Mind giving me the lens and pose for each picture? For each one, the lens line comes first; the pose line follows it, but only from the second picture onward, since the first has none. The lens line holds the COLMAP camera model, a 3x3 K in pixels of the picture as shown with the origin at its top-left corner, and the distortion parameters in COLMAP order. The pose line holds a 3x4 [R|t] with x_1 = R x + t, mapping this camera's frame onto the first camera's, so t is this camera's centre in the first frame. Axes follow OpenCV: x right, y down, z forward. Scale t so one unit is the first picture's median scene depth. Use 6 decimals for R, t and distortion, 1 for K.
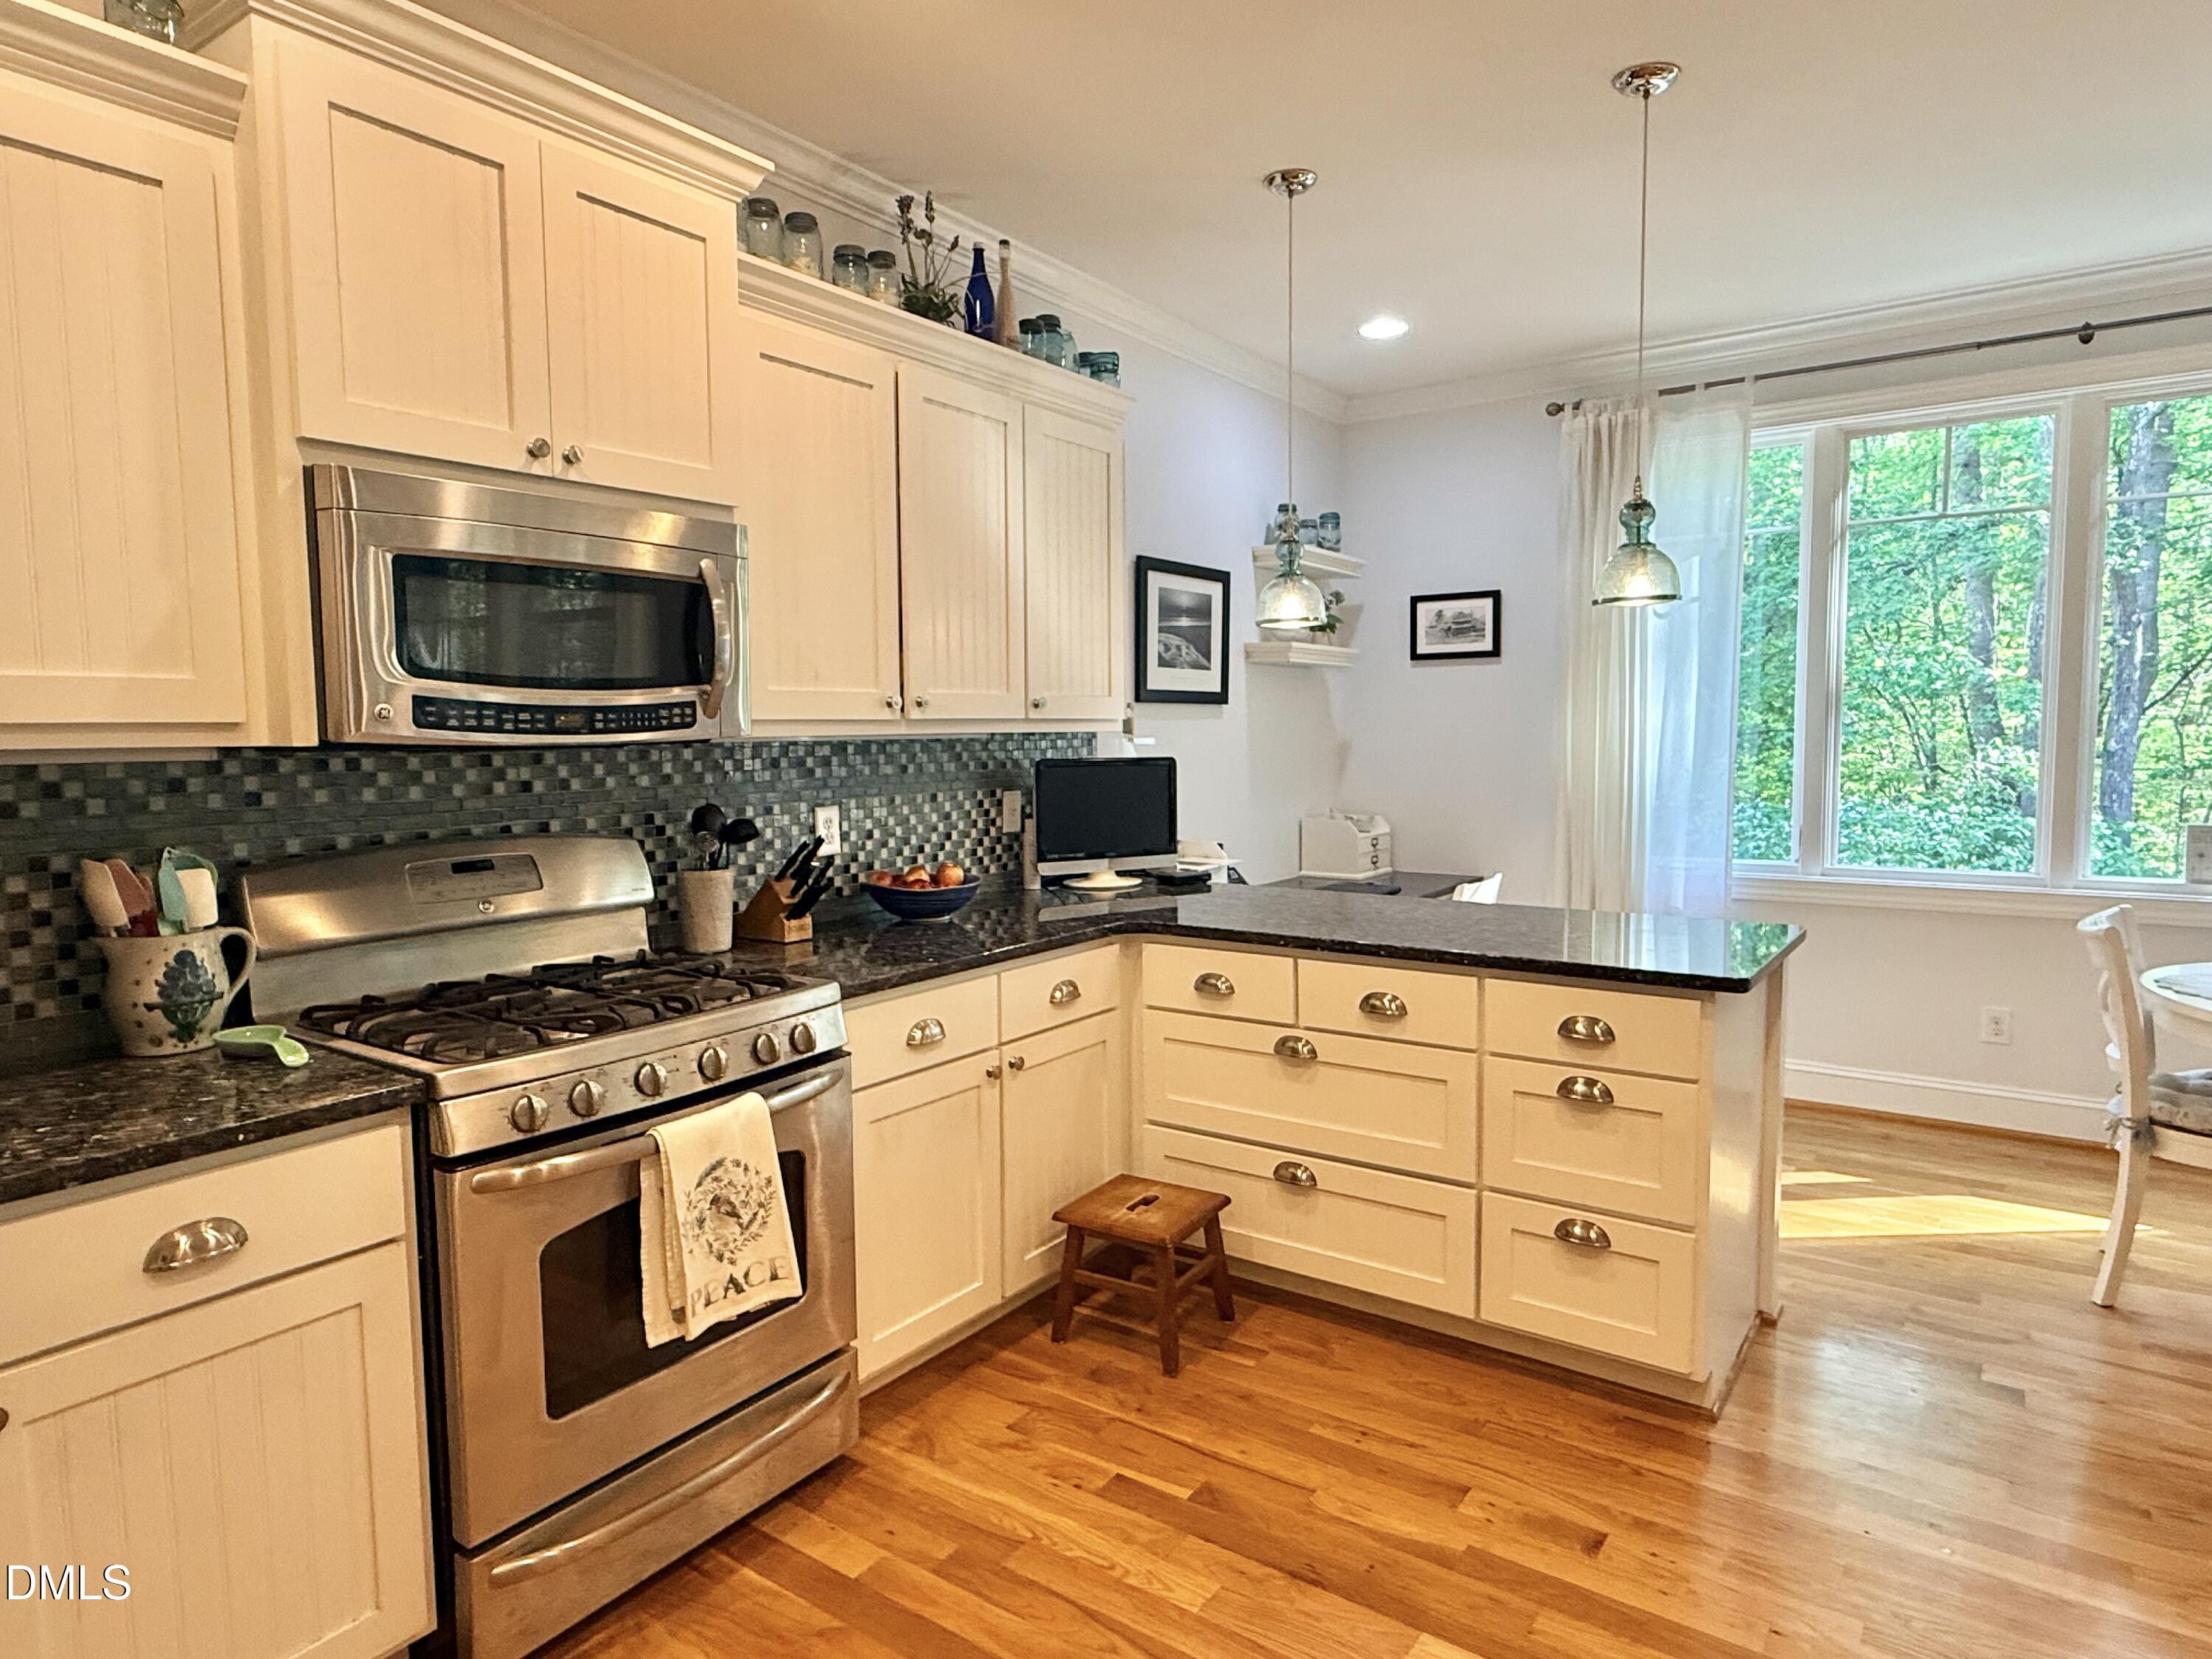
lens RADIAL K [[1302.9, 0, 1104.9], [0, 1302.9, 828.8], [0, 0, 1]] dist [-0.001687, -0.000123]
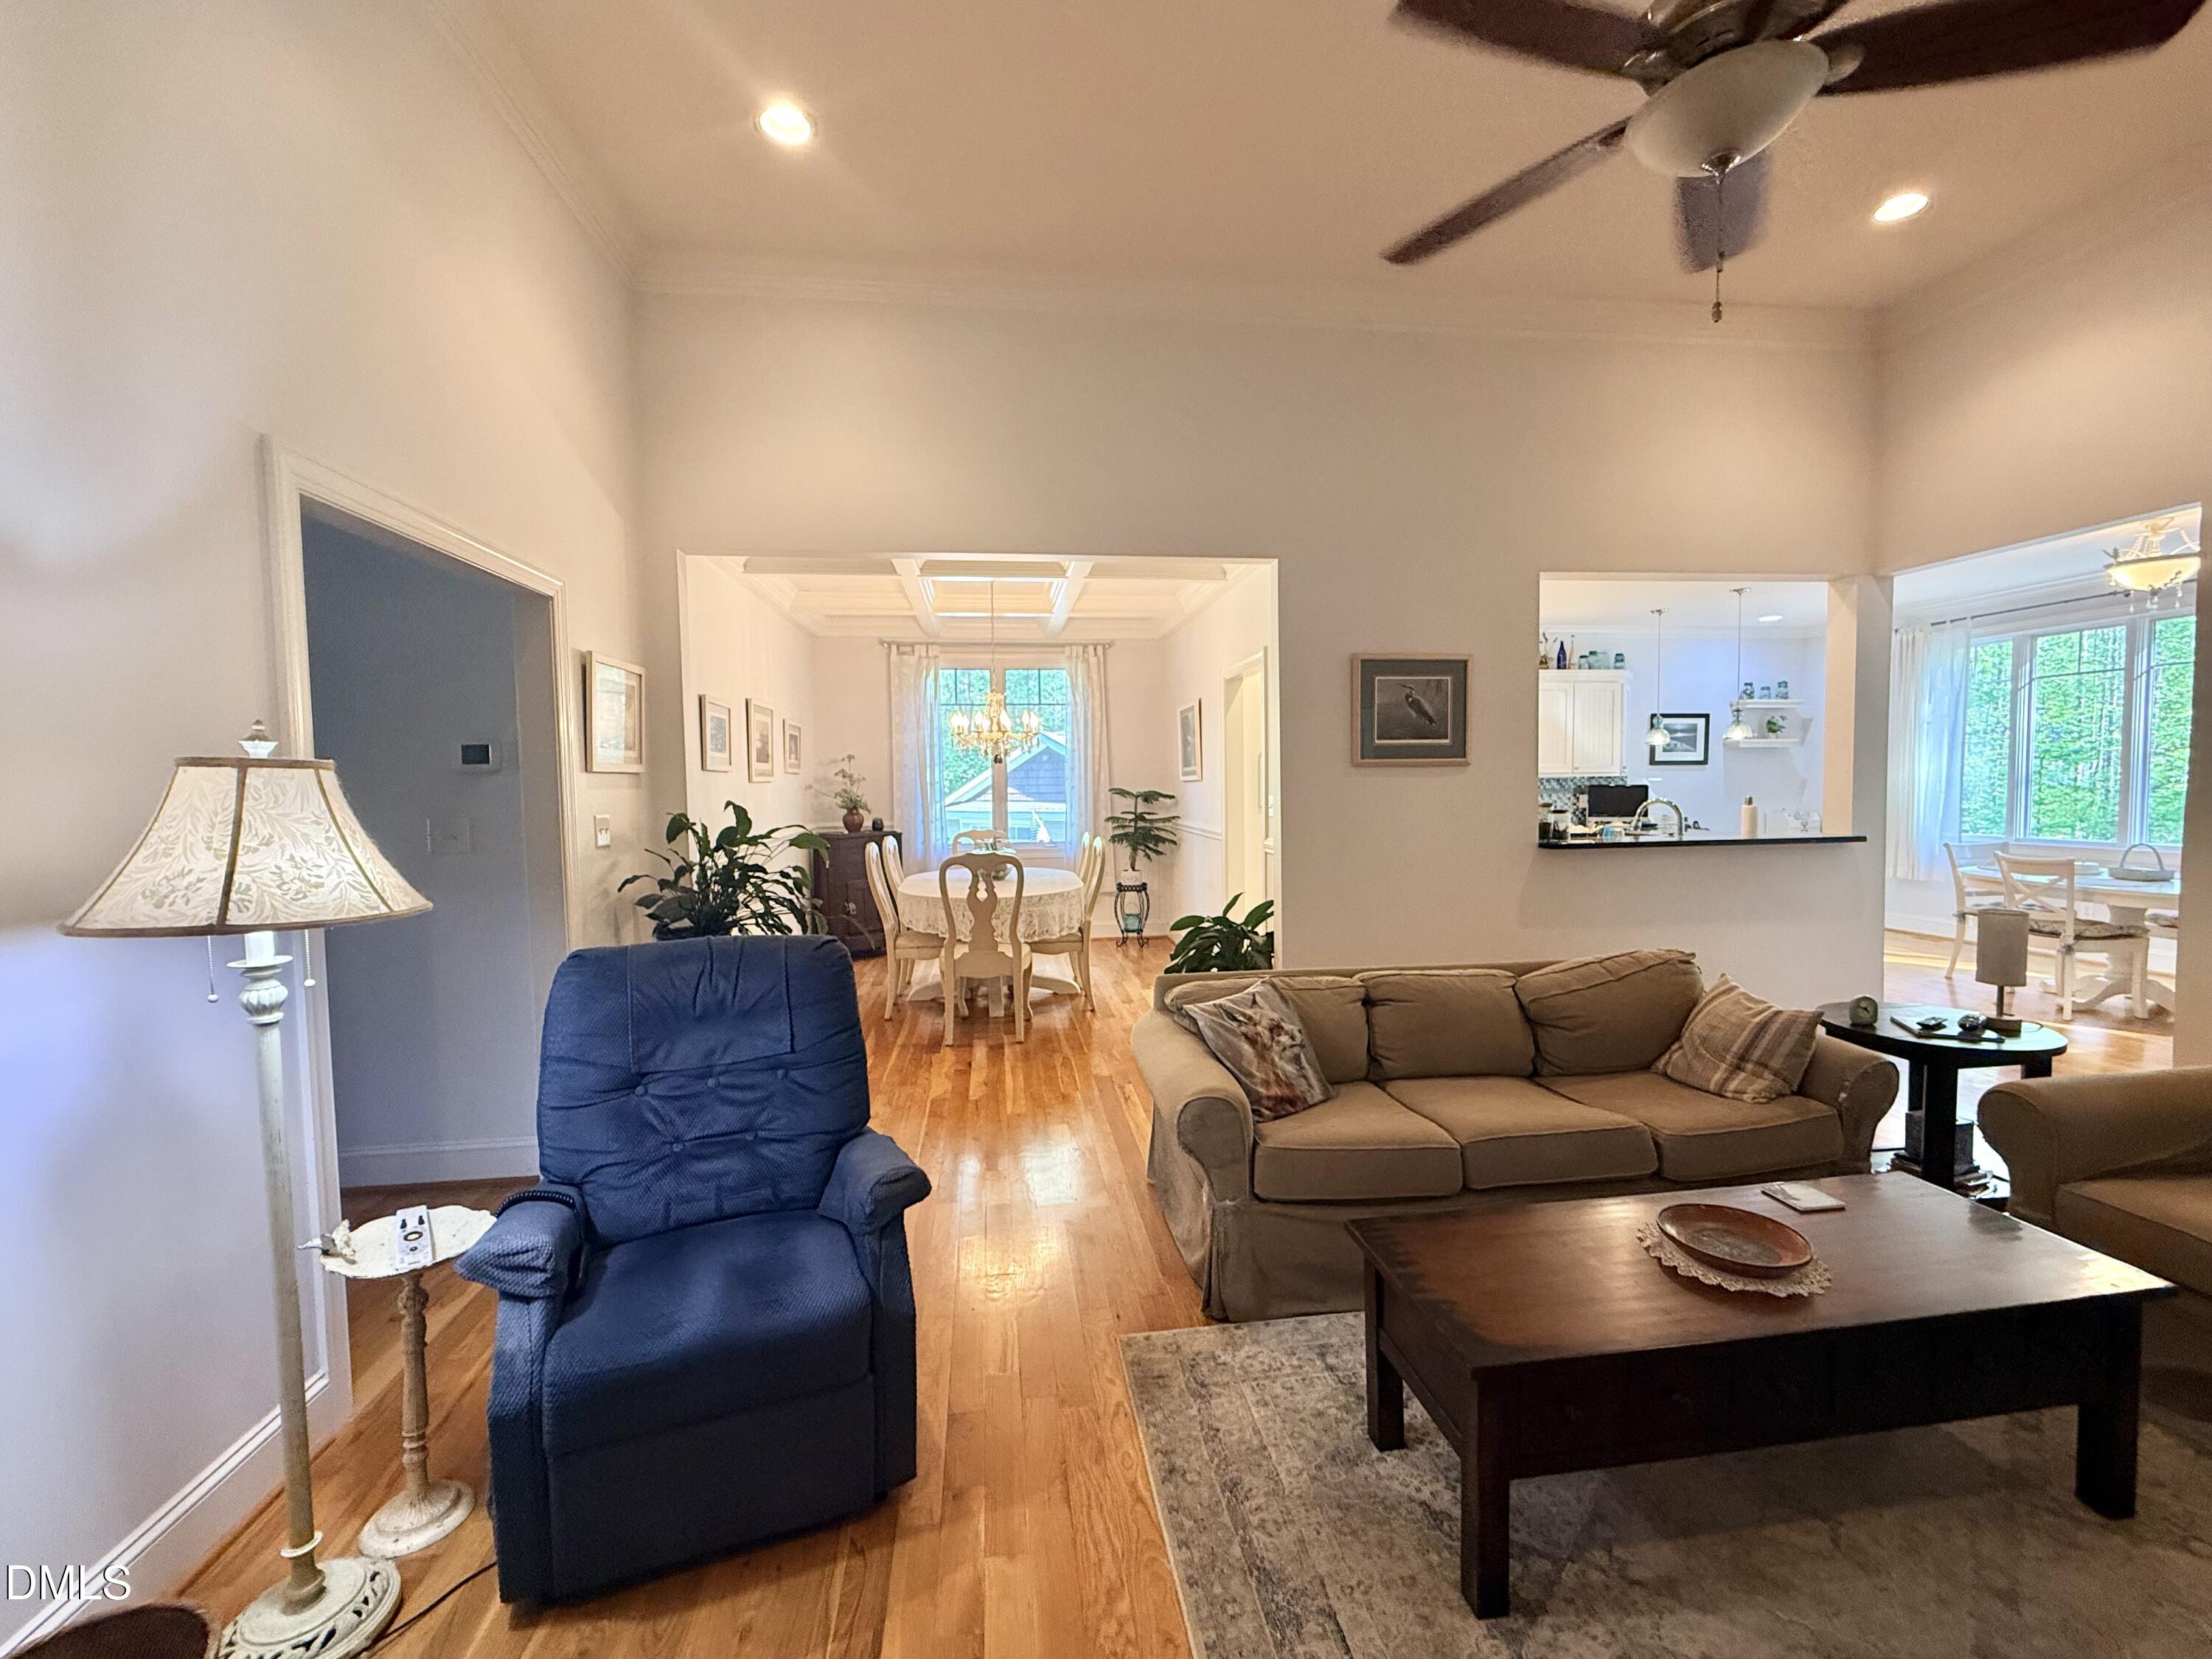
lens RADIAL K [[884.5, 0, 1106.3], [0, 884.5, 827.3], [0, 0, 1]] dist [0.002453, 0.000193]
pose [[0.676188, 0.033810, -0.735953, 0.711080], [-0.048915, 0.998802, 0.000943, 0.101635], [0.735104, 0.035362, 0.677032, -1.279000]]
